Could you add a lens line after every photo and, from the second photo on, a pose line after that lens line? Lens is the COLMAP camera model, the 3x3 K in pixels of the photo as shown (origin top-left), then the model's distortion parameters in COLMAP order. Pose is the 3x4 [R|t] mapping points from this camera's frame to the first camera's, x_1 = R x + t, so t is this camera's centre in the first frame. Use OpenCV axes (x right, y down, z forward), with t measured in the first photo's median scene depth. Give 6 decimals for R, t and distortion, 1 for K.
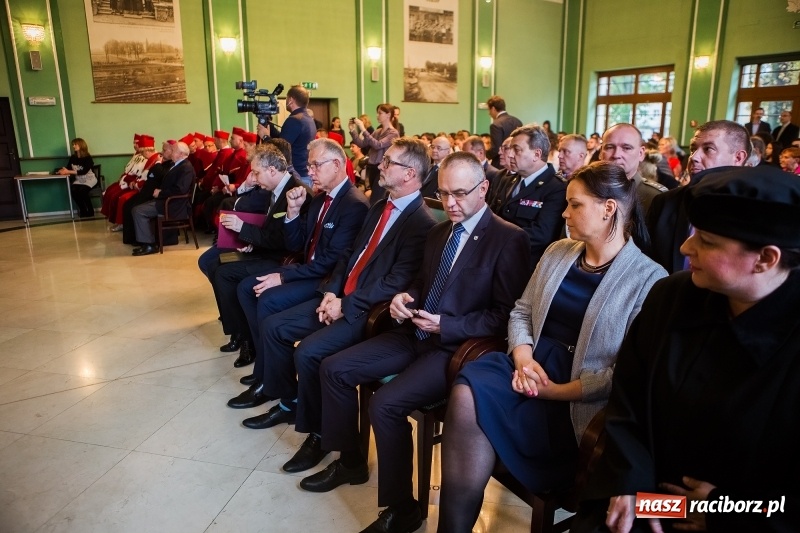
lens RADIAL K [[552.9, 0, 398.2], [0, 552.9, 261.3], [0, 0, 1]] dist [-0.101306, 0.076915]
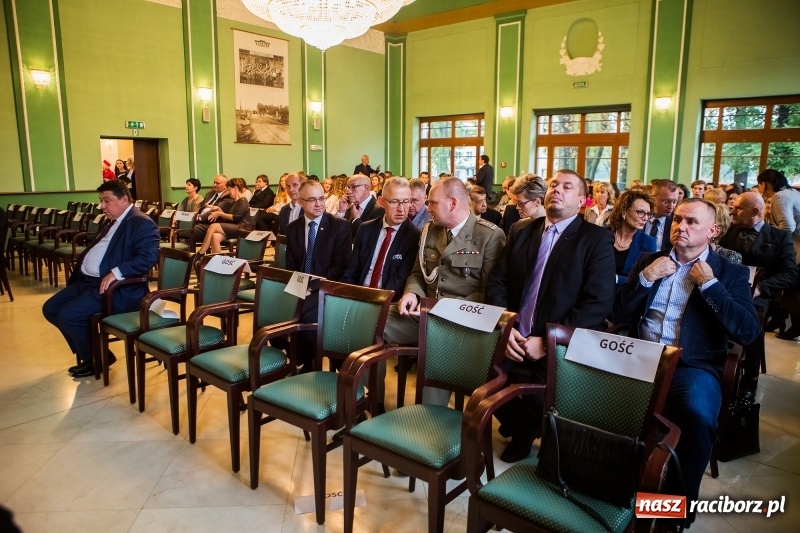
lens RADIAL K [[552.9, 0, 398.2], [0, 552.9, 261.3], [0, 0, 1]] dist [-0.101306, 0.076915]
pose [[0.953055, -0.041334, 0.299963, -0.016535], [0.062712, 0.996105, -0.061990, 0.004292], [-0.296232, 0.077891, 0.951935, -0.018268]]
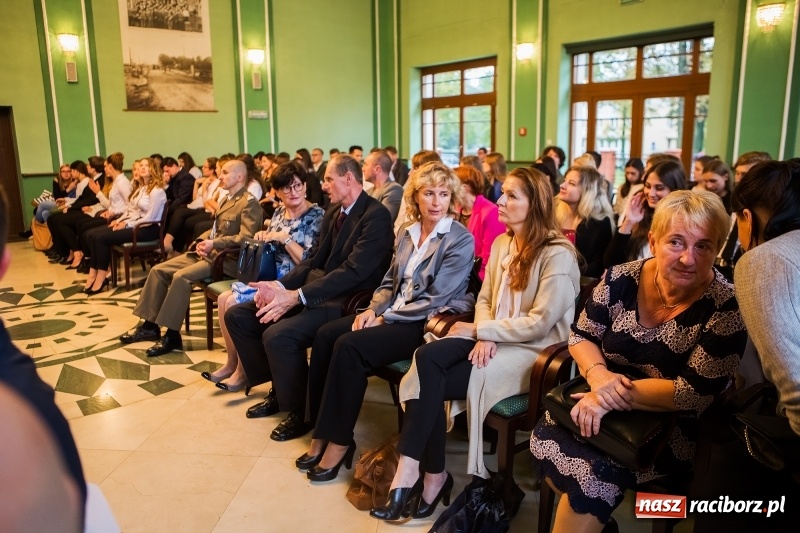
lens RADIAL K [[619.0, 0, 400.0], [0, 619.0, 266.5], [0, 0, 1]] dist [-0.111315, 0.112327]
pose [[0.992120, -0.035307, 0.120214, 0.265456], [0.040214, 0.998444, -0.038636, -0.040322], [-0.118663, 0.043166, 0.991996, 0.173648]]
